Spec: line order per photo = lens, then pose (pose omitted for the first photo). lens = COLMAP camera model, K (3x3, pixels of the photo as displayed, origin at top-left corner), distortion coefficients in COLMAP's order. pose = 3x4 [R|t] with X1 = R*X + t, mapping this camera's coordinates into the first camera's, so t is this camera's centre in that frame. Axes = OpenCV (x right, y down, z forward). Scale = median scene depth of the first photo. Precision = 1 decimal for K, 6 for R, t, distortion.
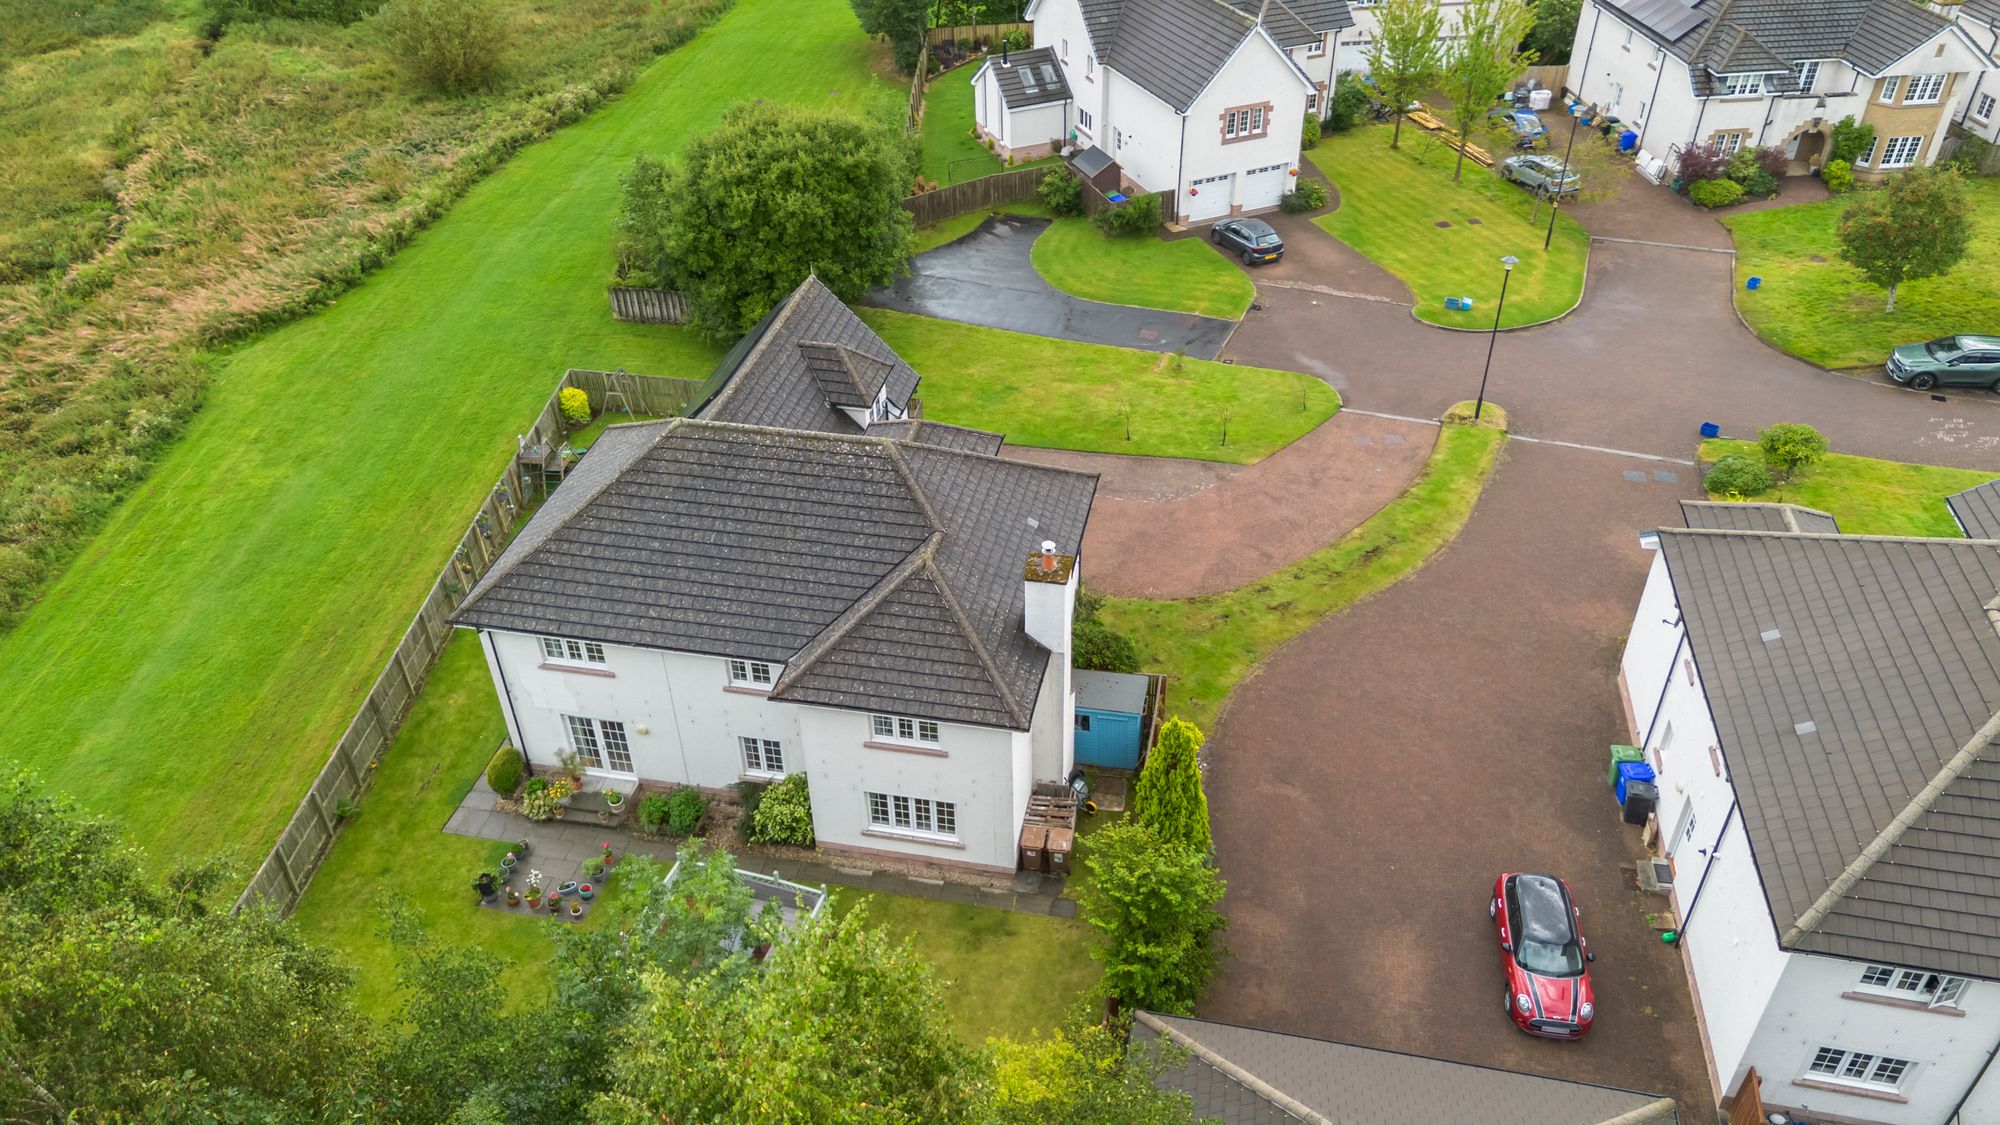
lens RADIAL K [[1408.9, 0, 1000.0], [0, 1408.9, 562.5], [0, 0, 1]] dist [0.082574, -0.085096]
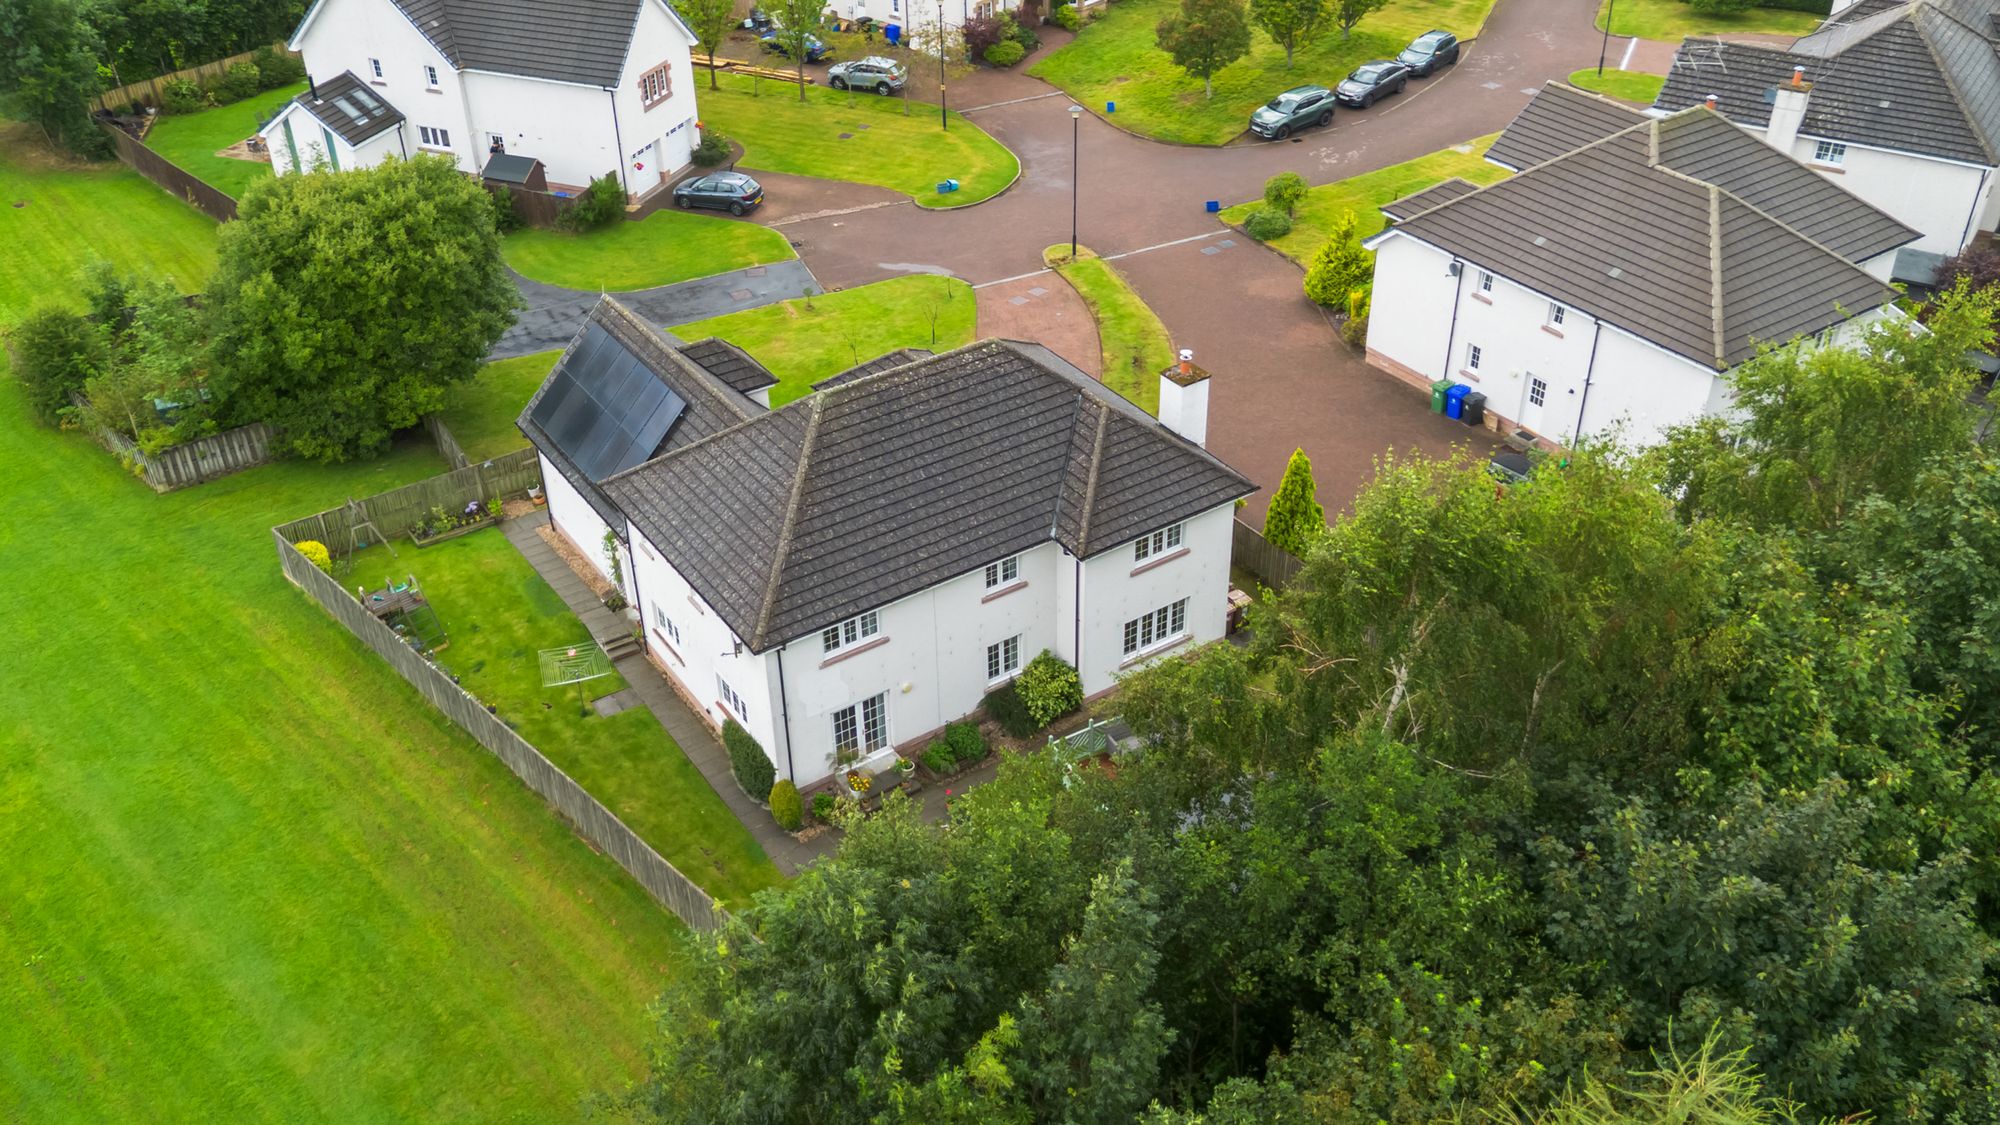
lens RADIAL K [[1735.1, 0, 1000.0], [0, 1735.1, 562.5], [0, 0, 1]] dist [0.130633, -0.311831]
pose [[0.697927, -0.395393, 0.597128, -0.519704], [0.427440, 0.898968, 0.095663, -0.030809], [-0.574624, 0.188471, 0.796421, -0.030754]]
